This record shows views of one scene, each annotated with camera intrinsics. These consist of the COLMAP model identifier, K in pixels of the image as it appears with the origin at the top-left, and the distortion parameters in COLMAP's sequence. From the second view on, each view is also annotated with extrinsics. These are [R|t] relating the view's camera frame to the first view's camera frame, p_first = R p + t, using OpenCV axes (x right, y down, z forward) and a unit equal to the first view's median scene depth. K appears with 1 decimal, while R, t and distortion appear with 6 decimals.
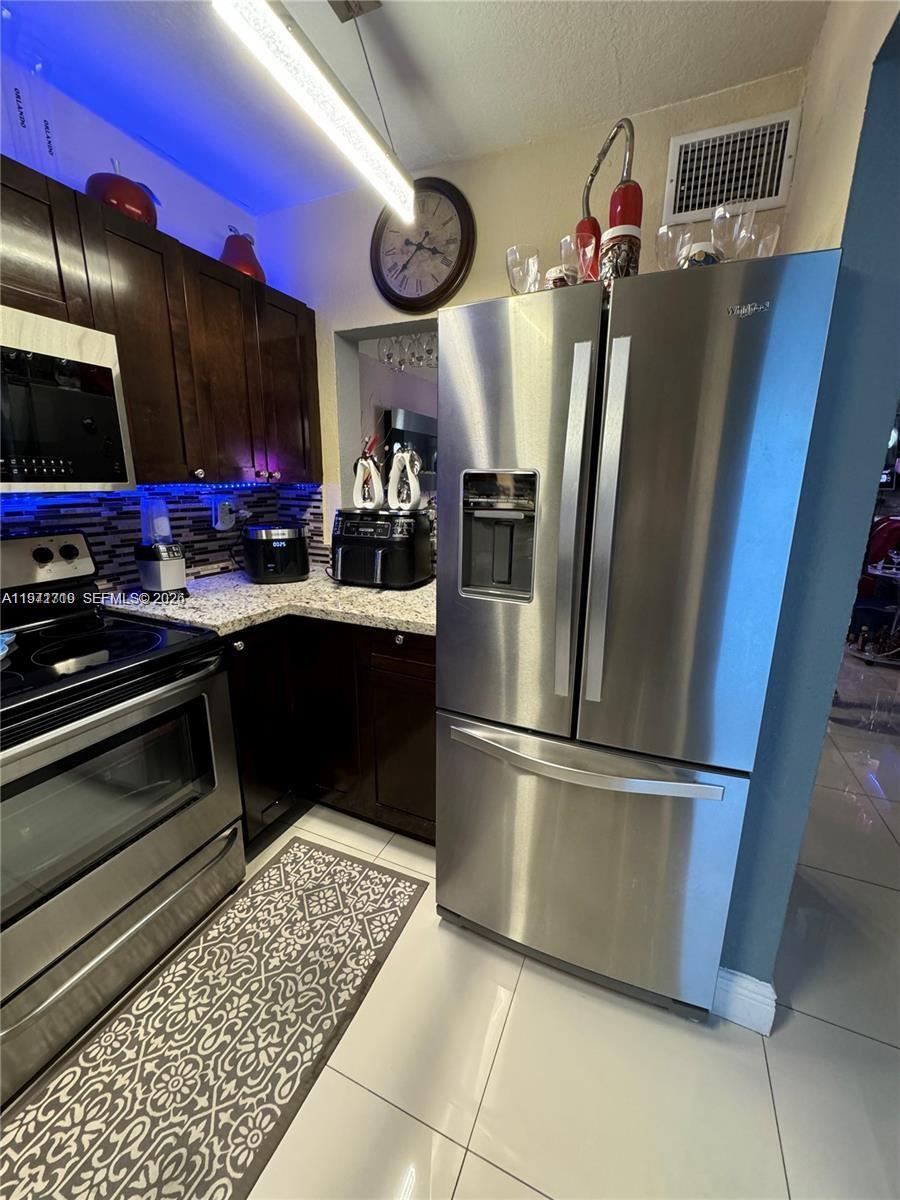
lens RADIAL K [[482.2, 0, 450.5], [0, 482.2, 598.9], [0, 0, 1]] dist [0.000862, 0.000840]
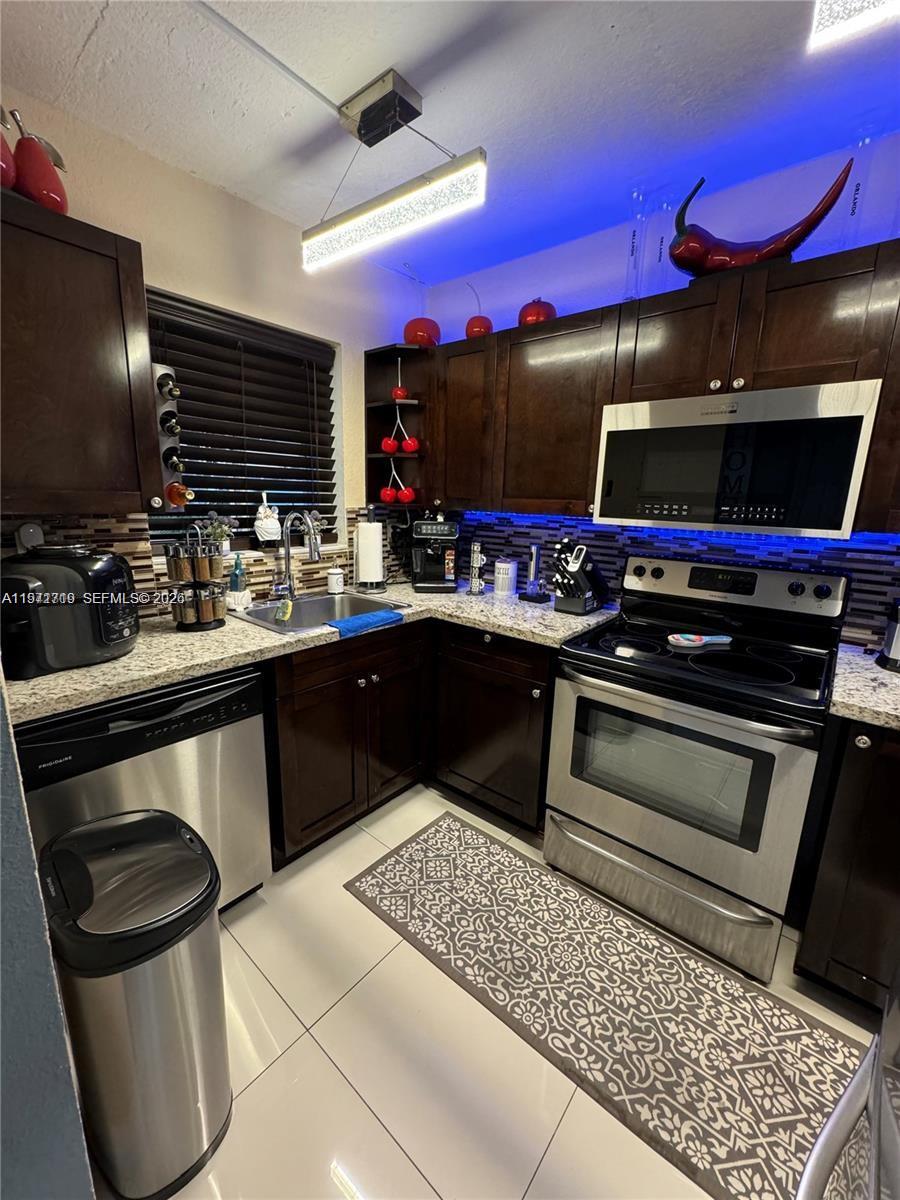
lens RADIAL K [[482.2, 0, 452.6], [0, 482.2, 599.7], [0, 0, 1]] dist [0.000862, 0.000840]
pose [[-0.272069, 0.191549, -0.943020, 0.513765], [-0.262542, 0.928032, 0.264250, -0.174670], [0.925770, 0.319477, -0.202199, 0.552592]]
